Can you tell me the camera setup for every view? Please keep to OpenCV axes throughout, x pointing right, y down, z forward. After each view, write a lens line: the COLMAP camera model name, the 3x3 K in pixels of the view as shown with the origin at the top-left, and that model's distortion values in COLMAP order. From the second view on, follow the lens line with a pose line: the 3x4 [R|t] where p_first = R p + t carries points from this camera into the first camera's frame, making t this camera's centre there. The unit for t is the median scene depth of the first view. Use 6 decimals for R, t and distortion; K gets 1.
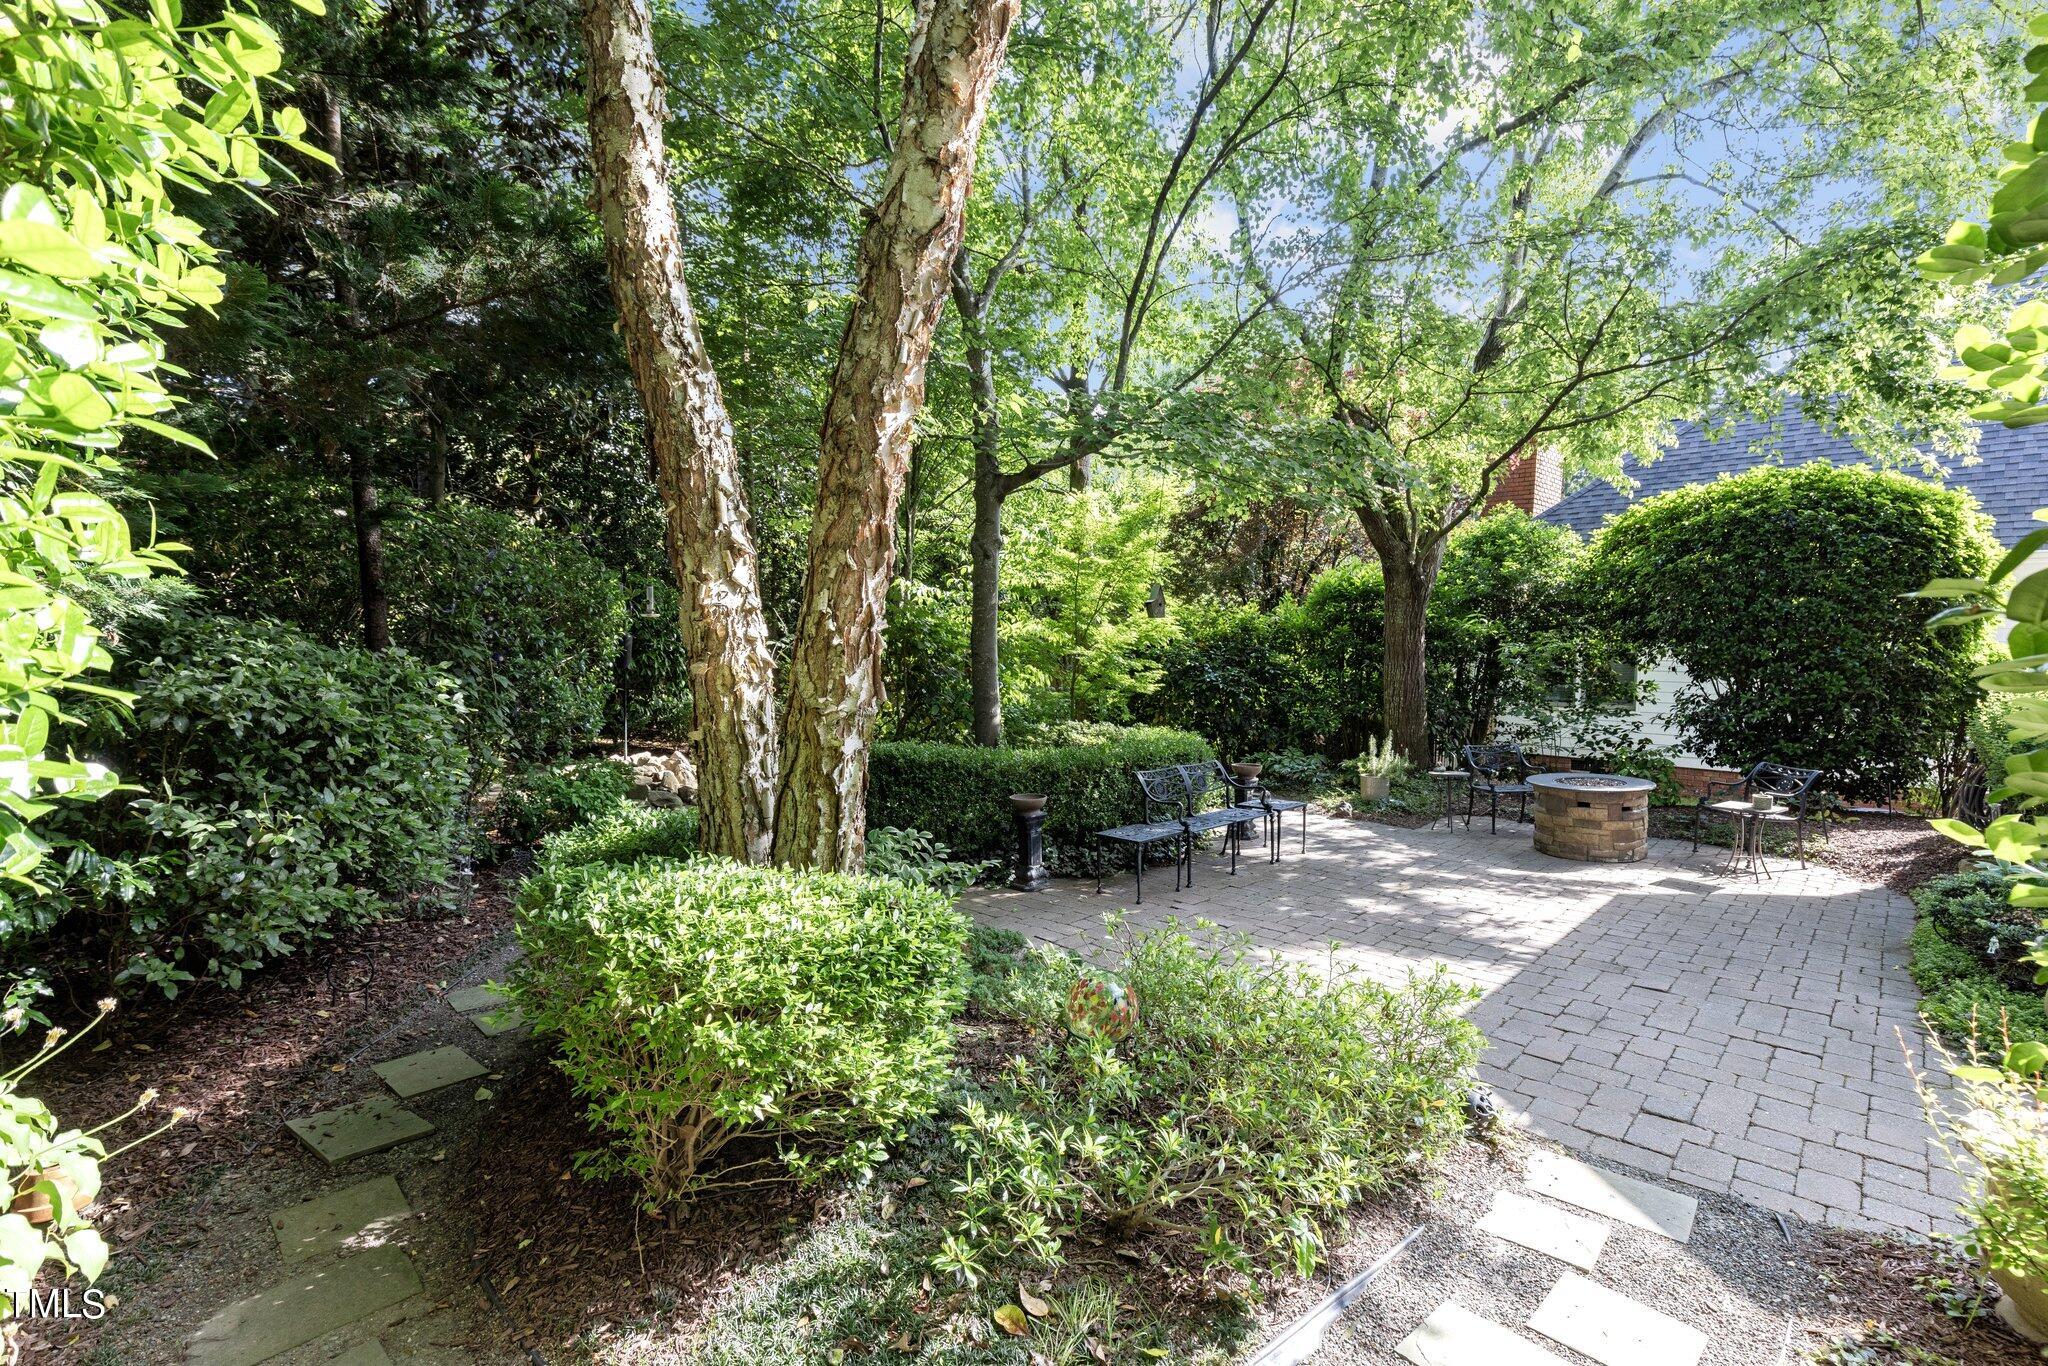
lens RADIAL K [[915.4, 0, 1029.6], [0, 915.4, 680.0], [0, 0, 1]] dist [0.008461, -0.000026]
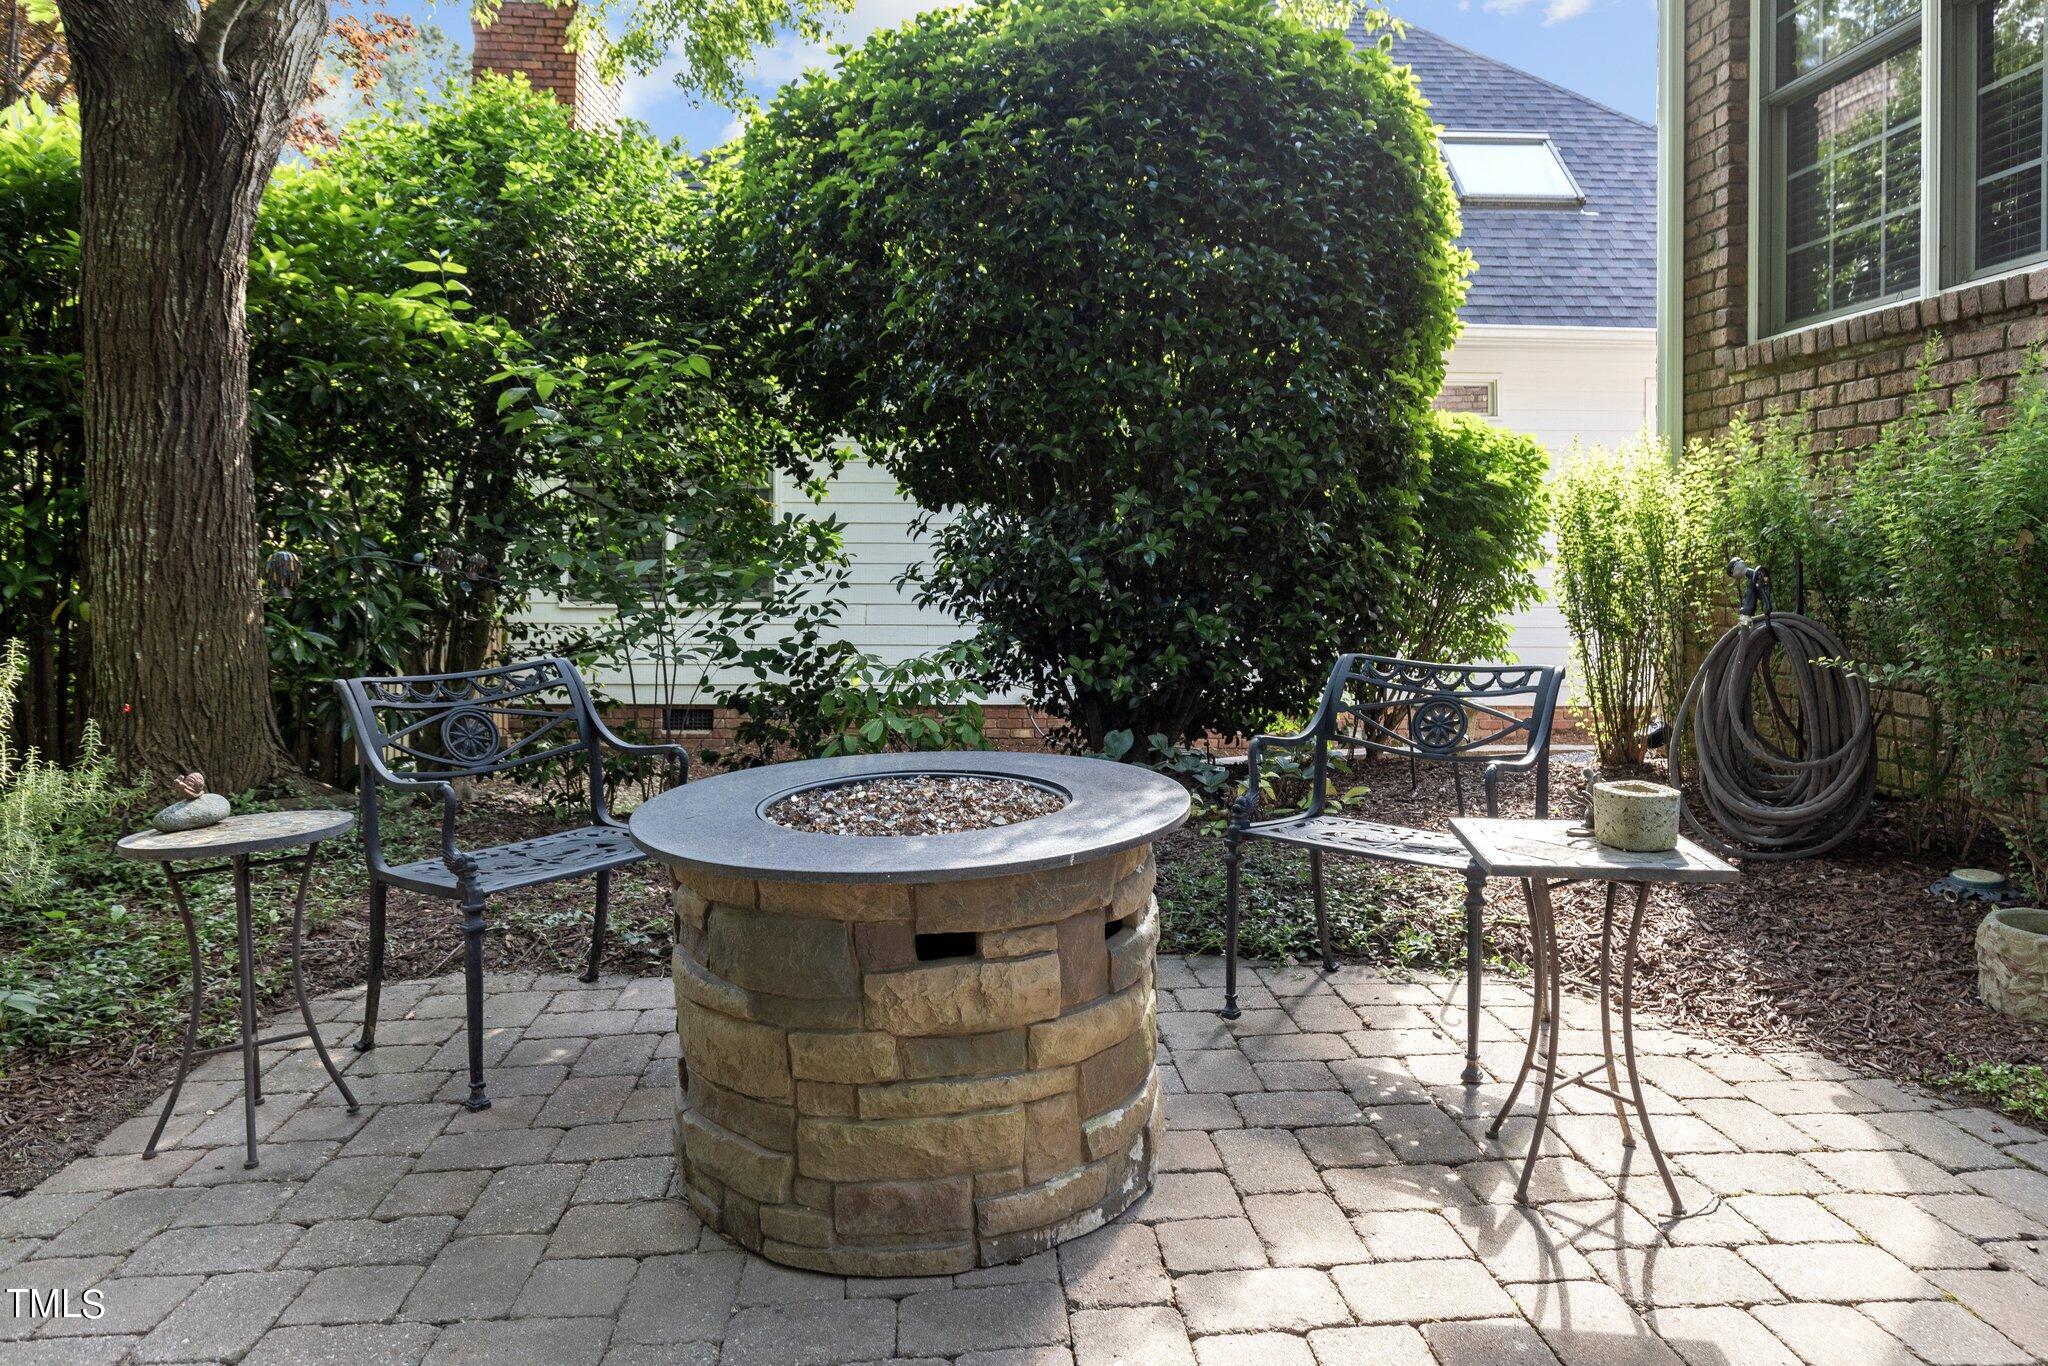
lens RADIAL K [[1402.7, 0, 1024.0], [0, 1402.7, 683.0], [0, 0, 1]] dist [-0.007022, -0.001879]
pose [[0.685876, -0.064670, 0.724839, 0.265606], [0.030158, 0.997714, 0.060478, 0.043818], [-0.727093, -0.019621, 0.686258, 0.507280]]
